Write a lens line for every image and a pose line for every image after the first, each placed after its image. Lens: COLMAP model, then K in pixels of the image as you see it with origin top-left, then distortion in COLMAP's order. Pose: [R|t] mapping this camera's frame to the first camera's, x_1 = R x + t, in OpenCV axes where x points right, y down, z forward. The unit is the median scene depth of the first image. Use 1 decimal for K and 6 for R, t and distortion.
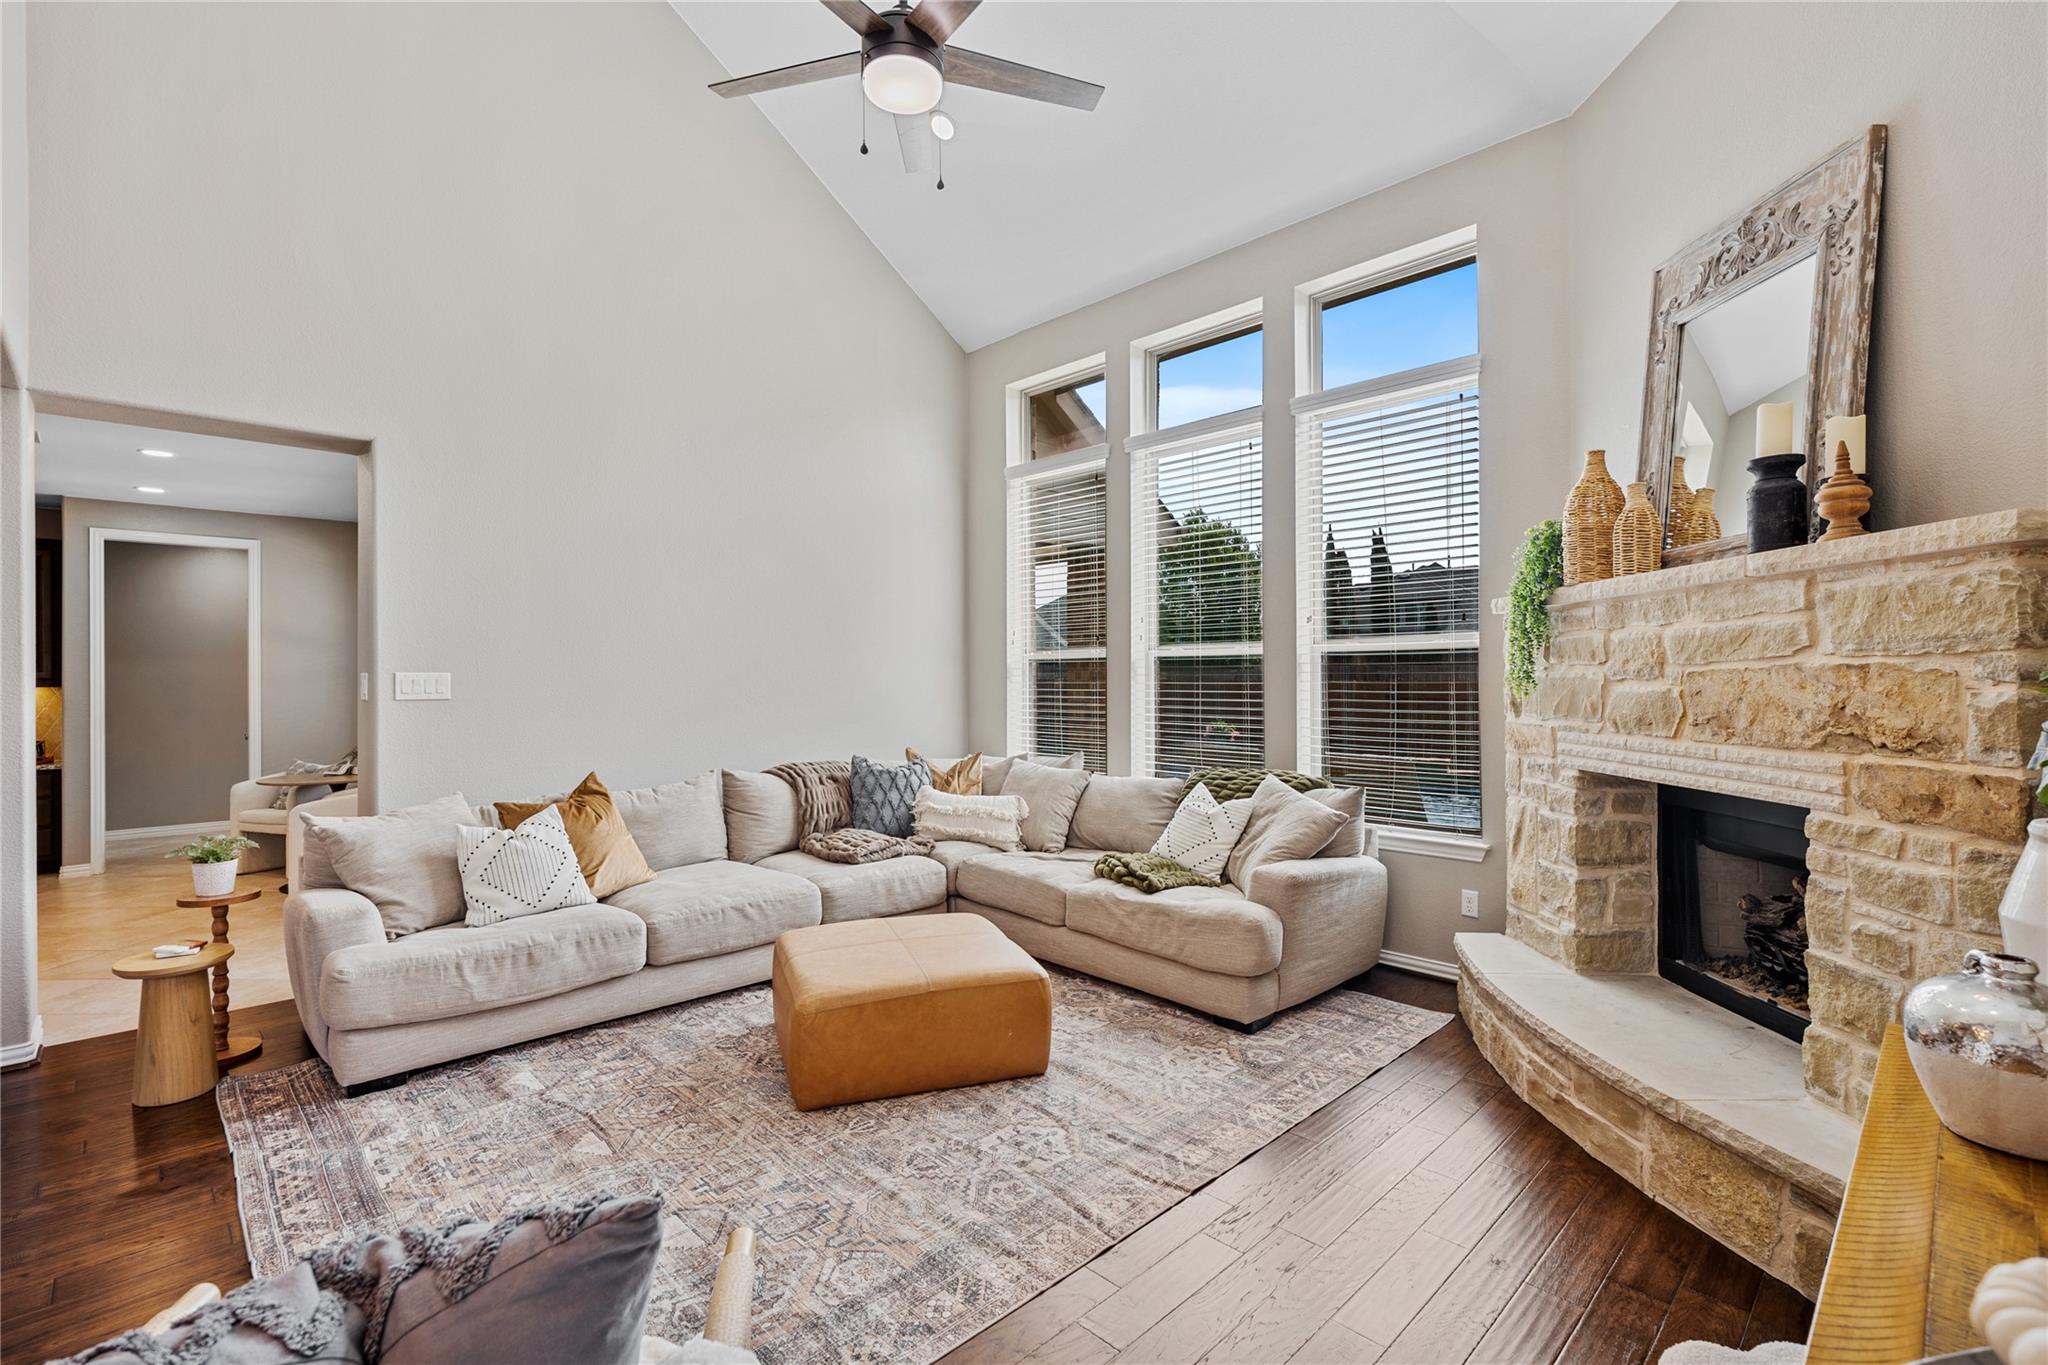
lens RADIAL K [[902.7, 0, 1018.5], [0, 902.7, 679.6], [0, 0, 1]] dist [-0.002152, -0.000836]
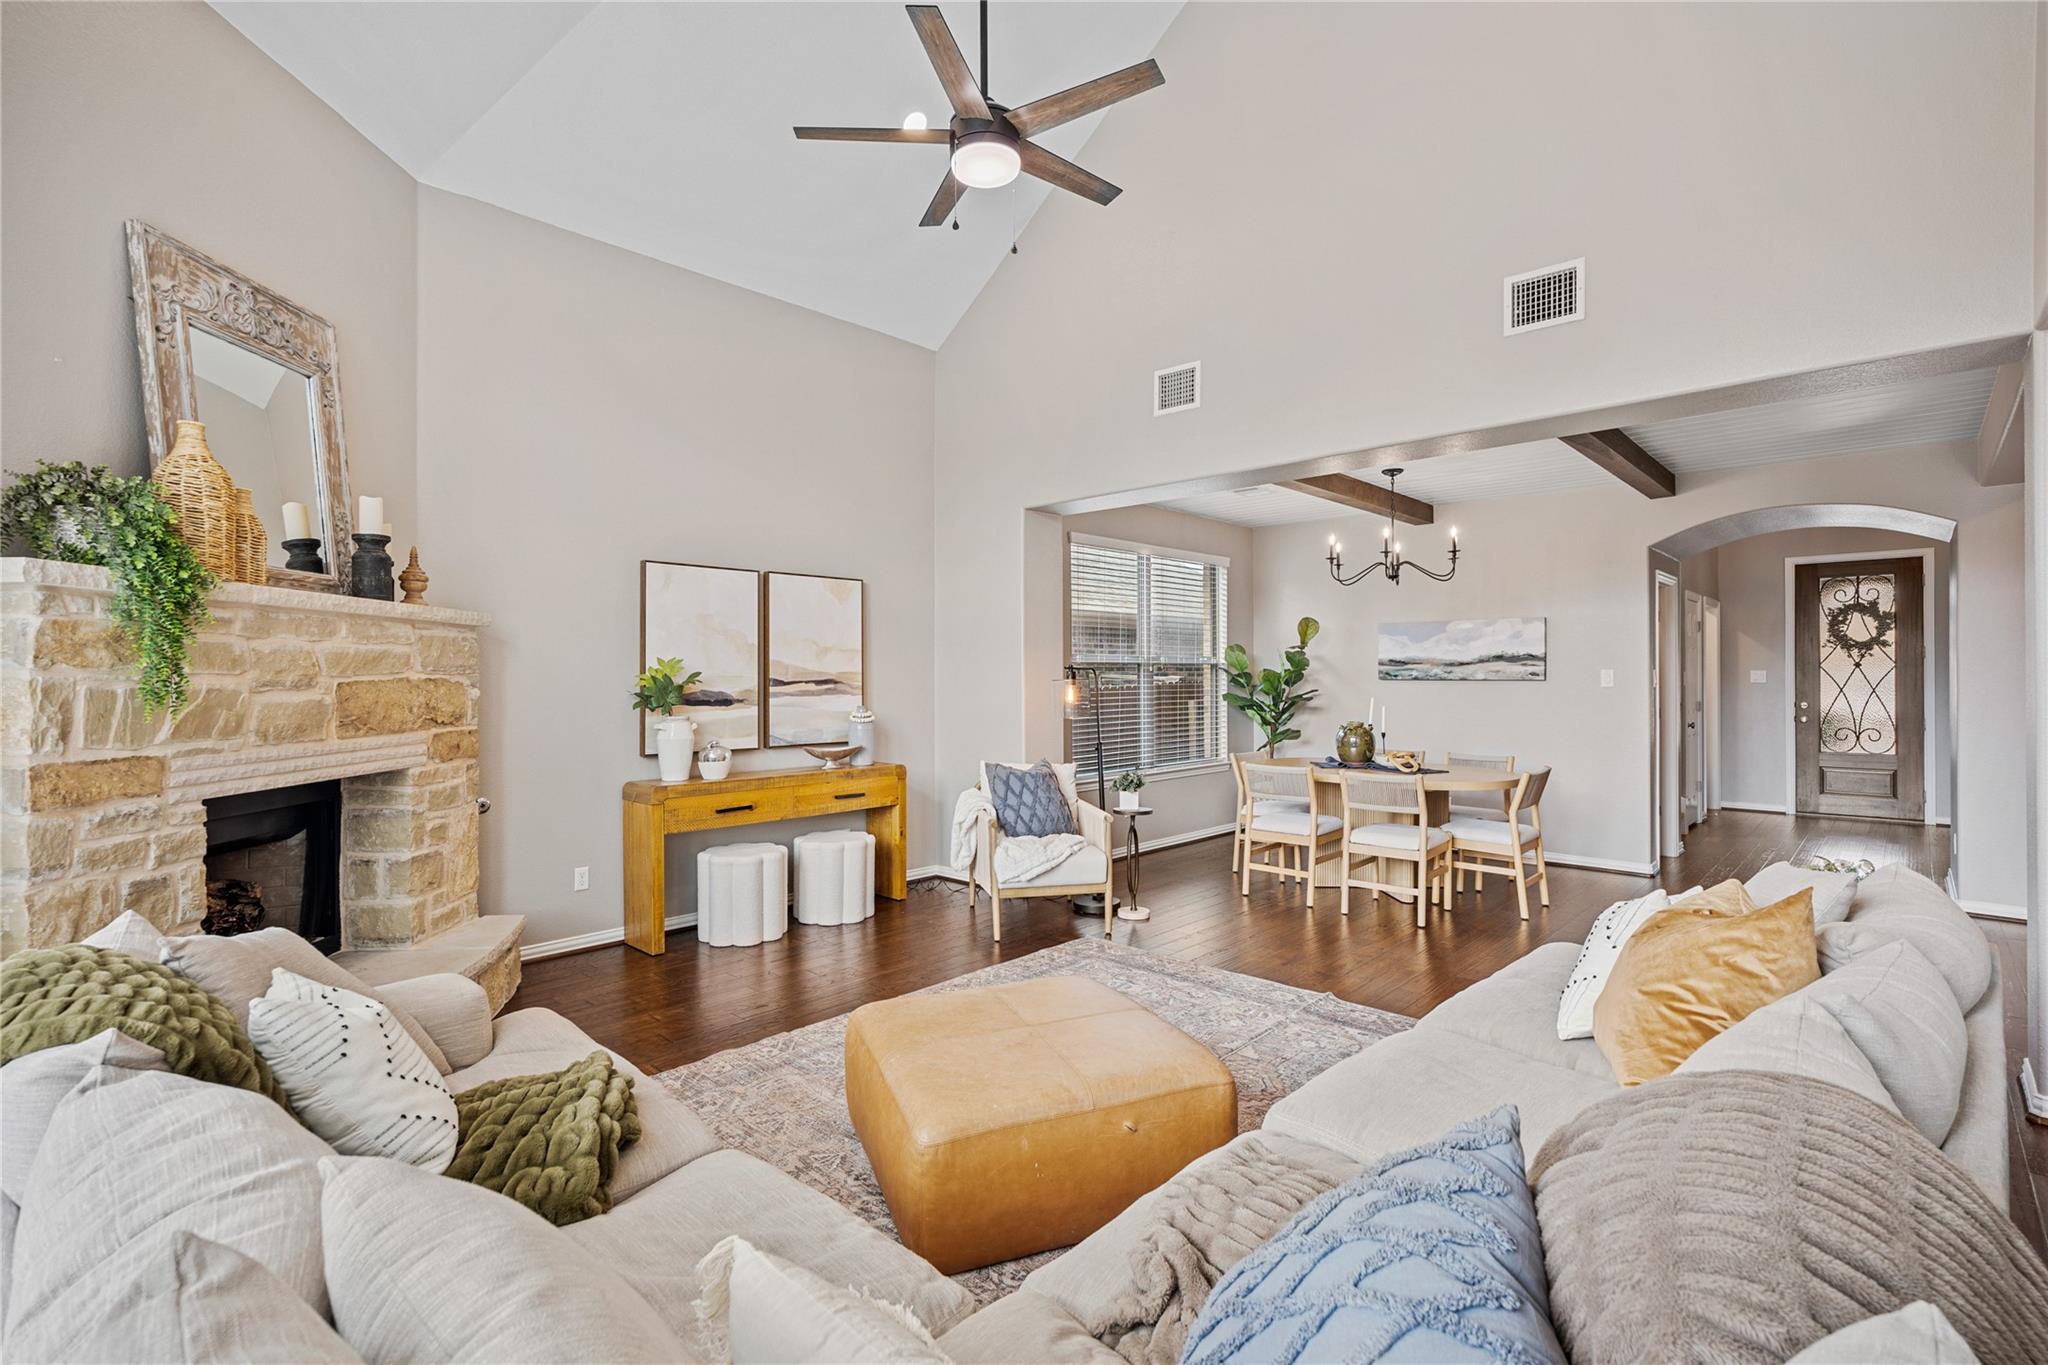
lens RADIAL K [[902.7, 0, 1030.9], [0, 902.7, 675.6], [0, 0, 1]] dist [-0.002152, -0.000836]
pose [[-0.999606, 0.009106, -0.026549, -0.148258], [0.009088, 0.999958, 0.000821, -0.010309], [0.026555, 0.000580, -0.999647, 2.174466]]
